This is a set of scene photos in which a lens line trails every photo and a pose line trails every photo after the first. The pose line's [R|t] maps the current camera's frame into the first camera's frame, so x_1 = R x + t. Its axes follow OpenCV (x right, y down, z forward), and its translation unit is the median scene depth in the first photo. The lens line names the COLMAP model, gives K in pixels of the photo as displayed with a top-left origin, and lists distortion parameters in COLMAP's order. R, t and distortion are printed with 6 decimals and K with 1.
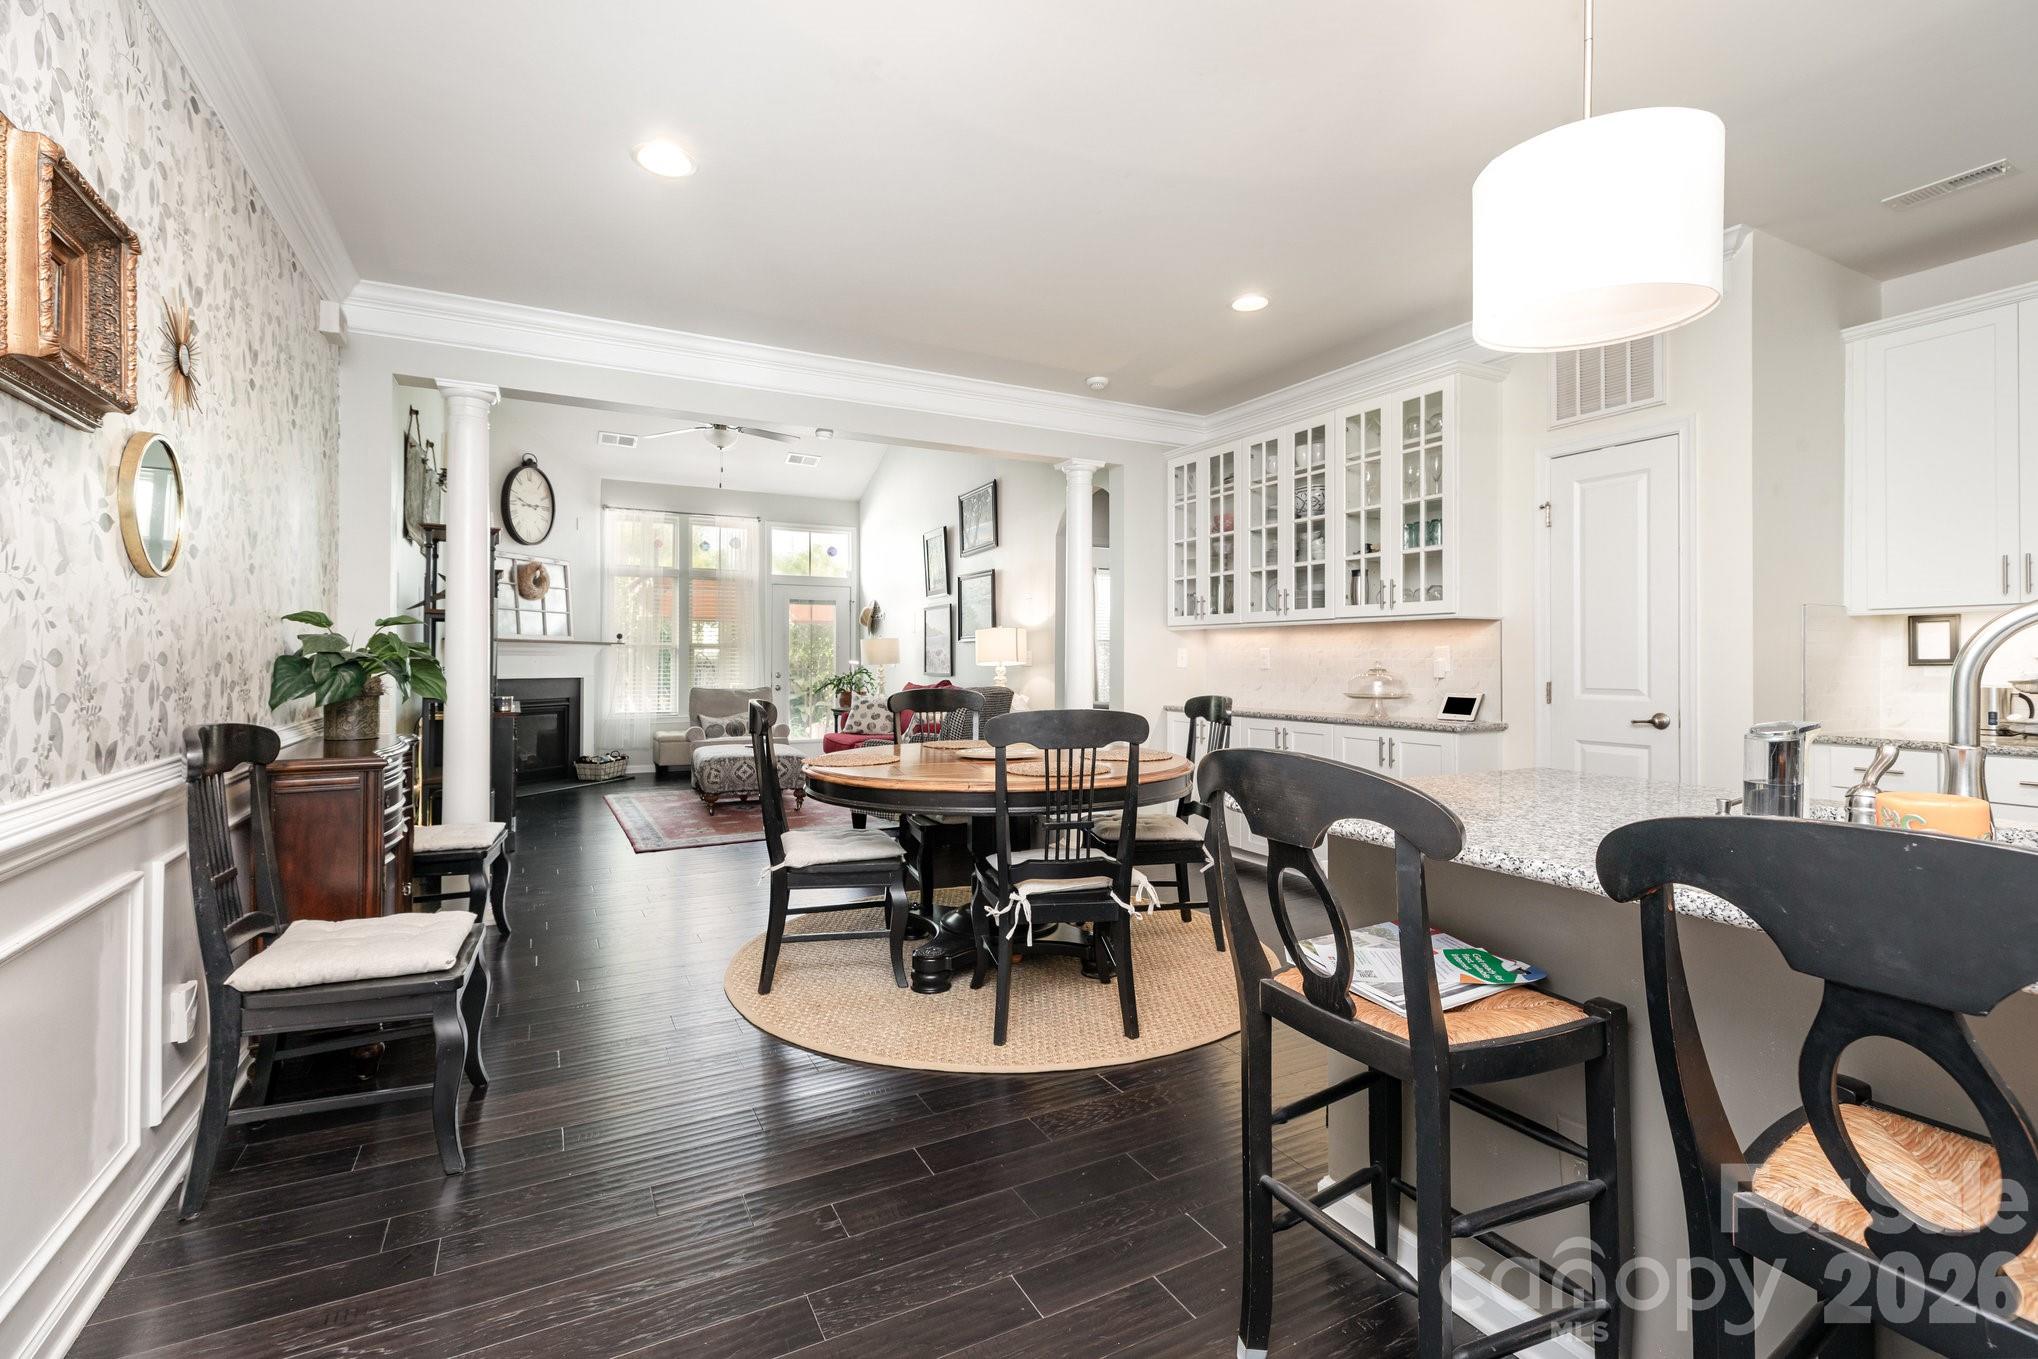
lens RADIAL K [[905.8, 0, 1022.4], [0, 905.8, 657.3], [0, 0, 1]] dist [-0.000284, 0.000027]
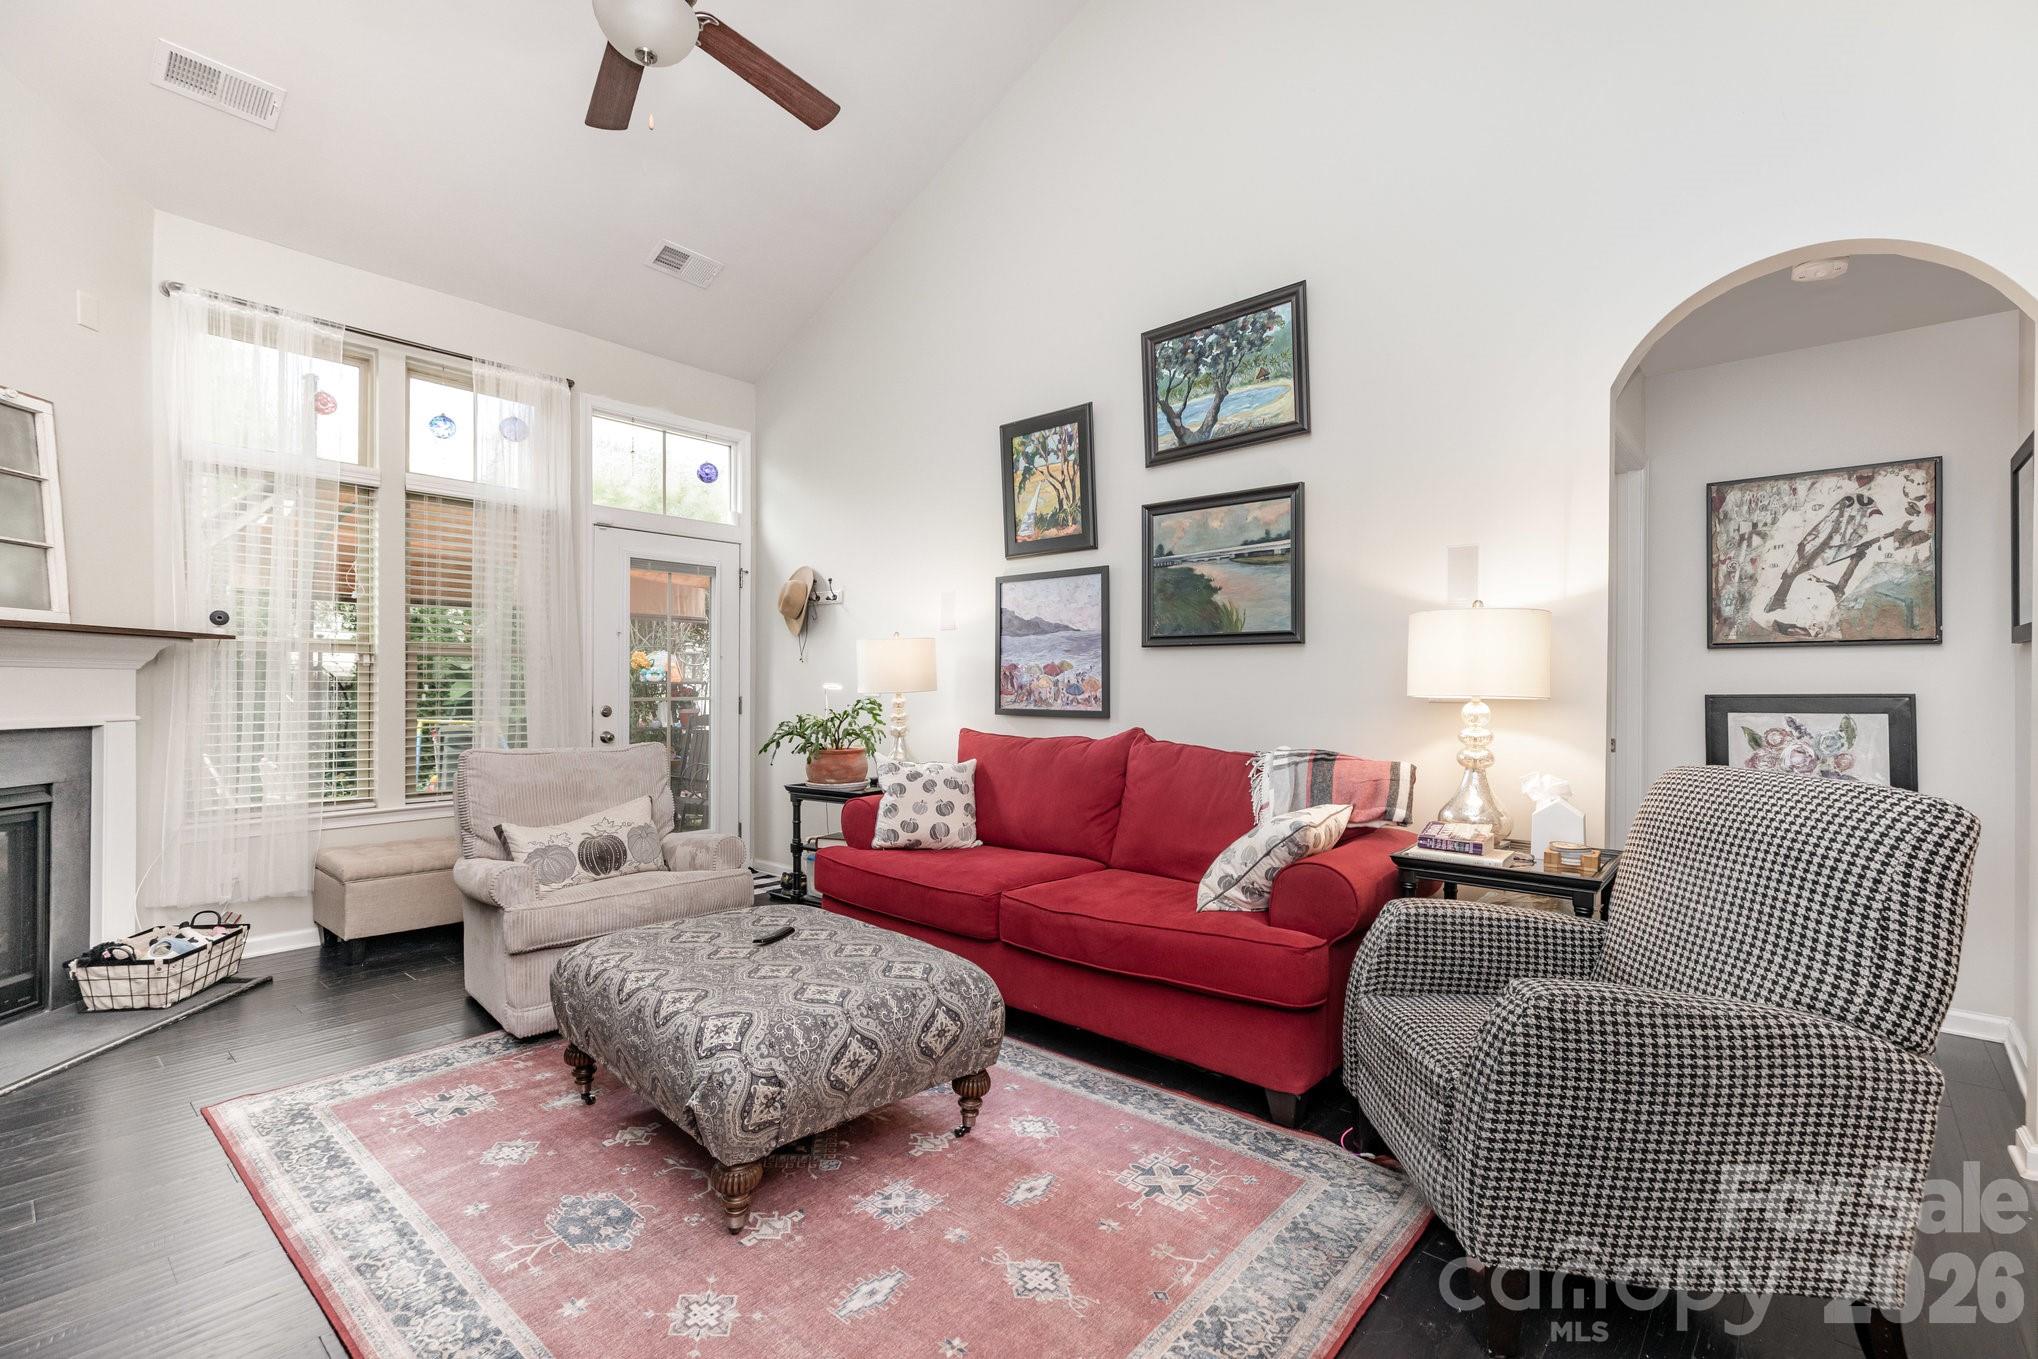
lens RADIAL K [[913.8, 0, 1019.0], [0, 913.8, 679.5], [0, 0, 1]] dist [-0.000192, 0.000058]
pose [[0.939393, 0.007256, 0.342767, -0.270835], [-0.007586, 0.999971, -0.000379, 0.001529], [-0.342759, -0.002244, 0.939421, 0.538544]]
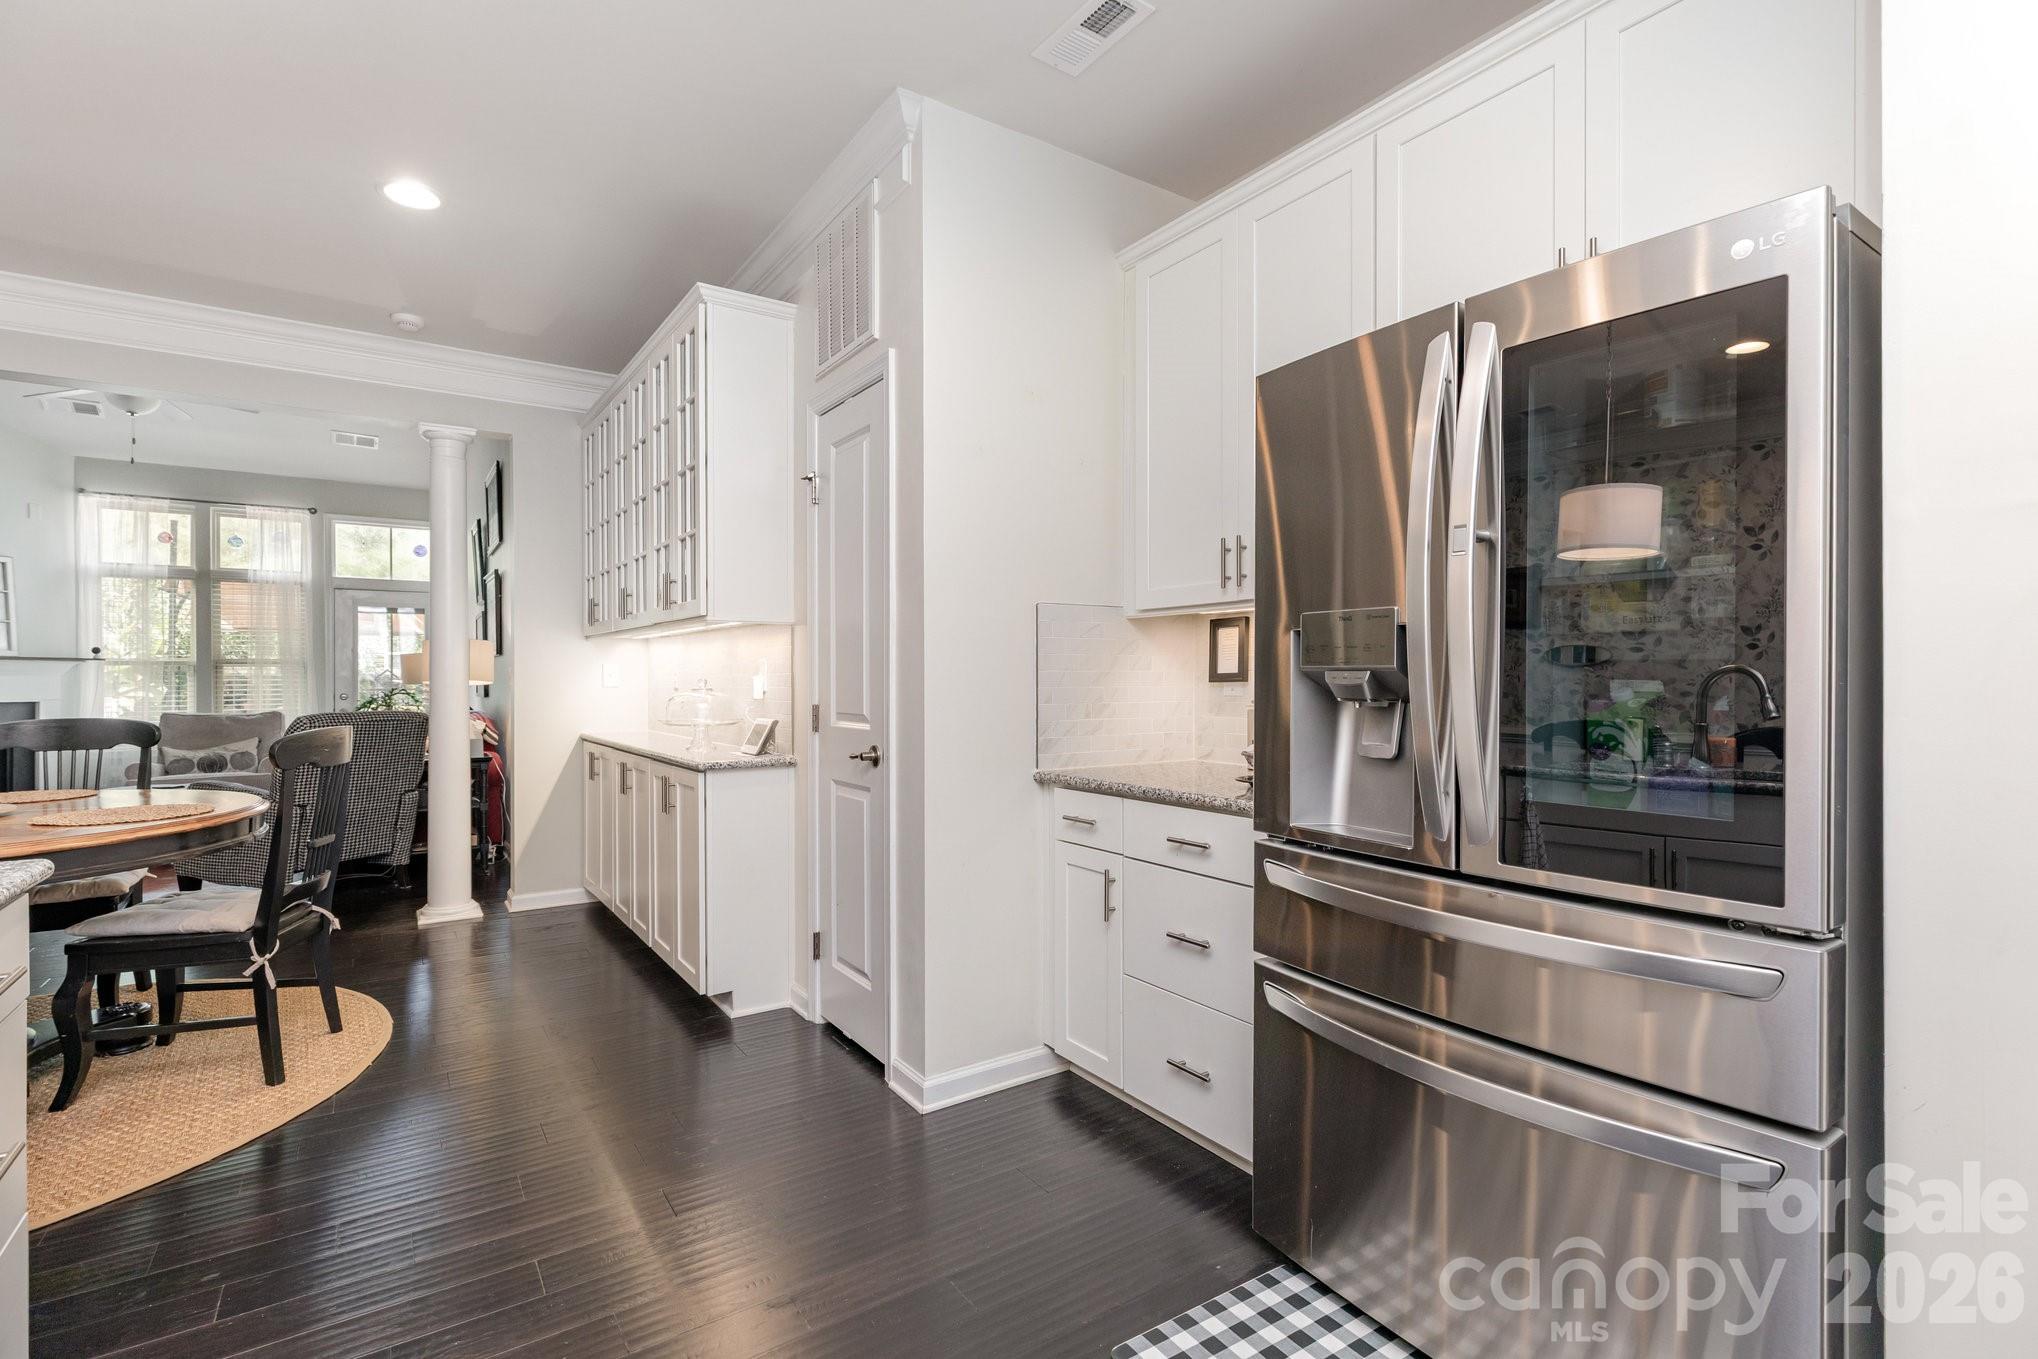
lens RADIAL K [[928.1, 0, 1019.0], [0, 928.1, 679.5], [0, 0, 1]] dist [-0.001734, -0.000462]
pose [[0.994491, -0.003358, 0.104771, 0.315337], [0.002847, 0.999983, 0.005030, 0.001195], [-0.104786, -0.004705, 0.994484, 0.091263]]
